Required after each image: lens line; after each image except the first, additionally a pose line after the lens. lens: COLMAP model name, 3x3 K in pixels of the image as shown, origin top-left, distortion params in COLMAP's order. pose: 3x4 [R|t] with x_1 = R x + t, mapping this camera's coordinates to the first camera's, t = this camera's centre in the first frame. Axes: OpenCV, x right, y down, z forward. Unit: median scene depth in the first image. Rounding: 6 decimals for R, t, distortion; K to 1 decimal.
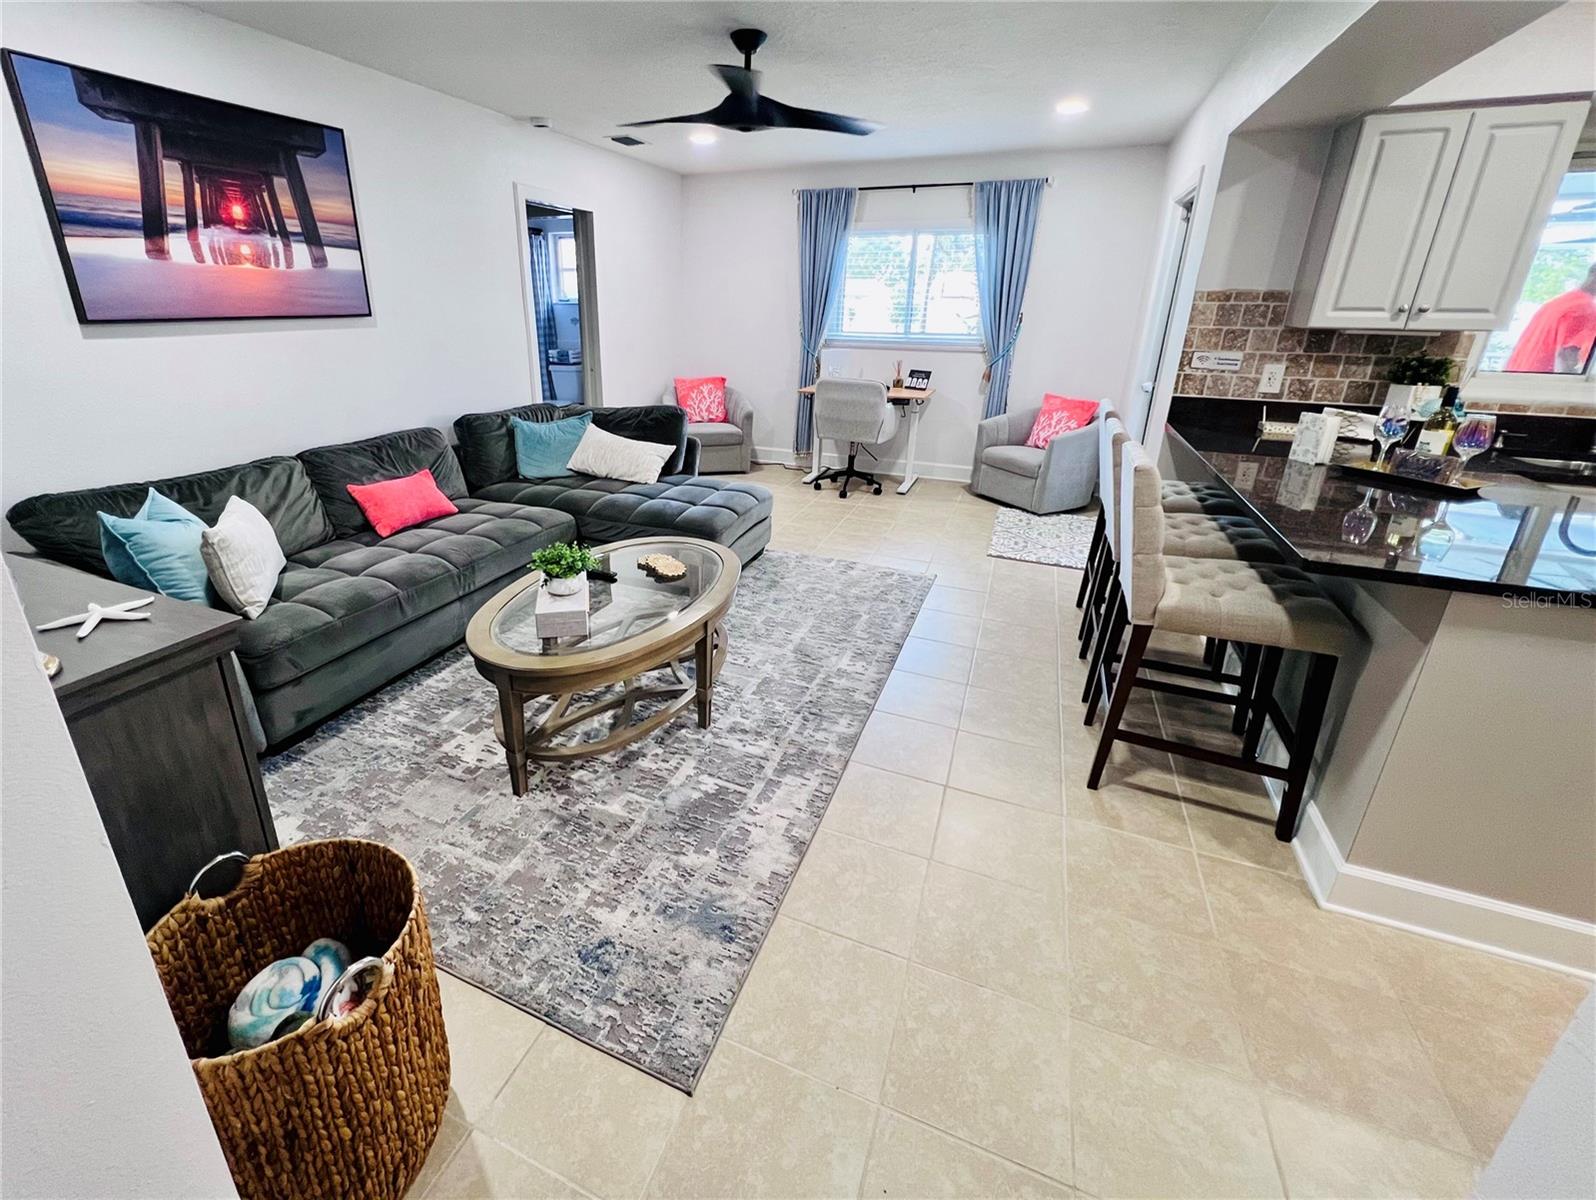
lens RADIAL K [[645.2, 0, 791.7], [0, 645.2, 530.0], [0, 0, 1]] dist [-0.000926, -0.000026]
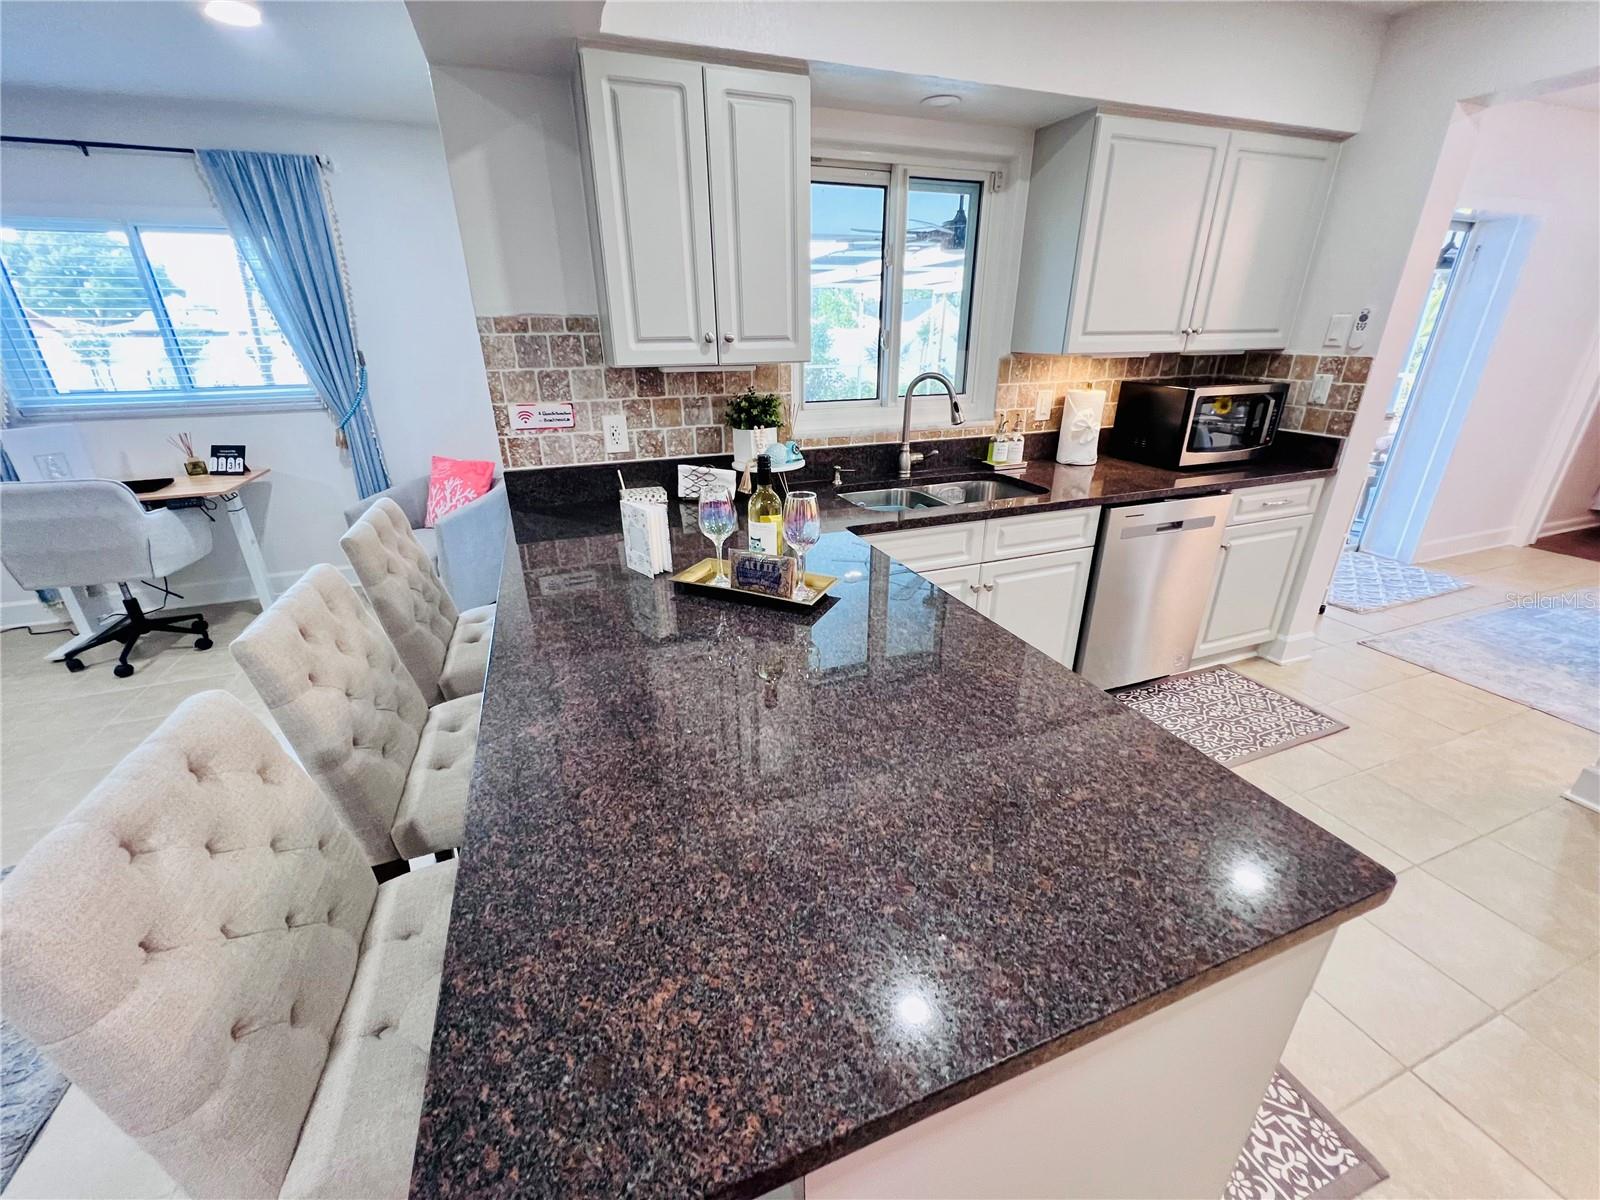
lens RADIAL K [[645.9, 0, 800.0], [0, 645.9, 600.0], [0, 0, 1]] dist [-0.000680, 0.000211]
pose [[0.717832, -0.282630, 0.636268, 0.363825], [0.249252, 0.957646, 0.144181, -0.103536], [-0.650069, 0.055093, 0.757875, 0.294100]]
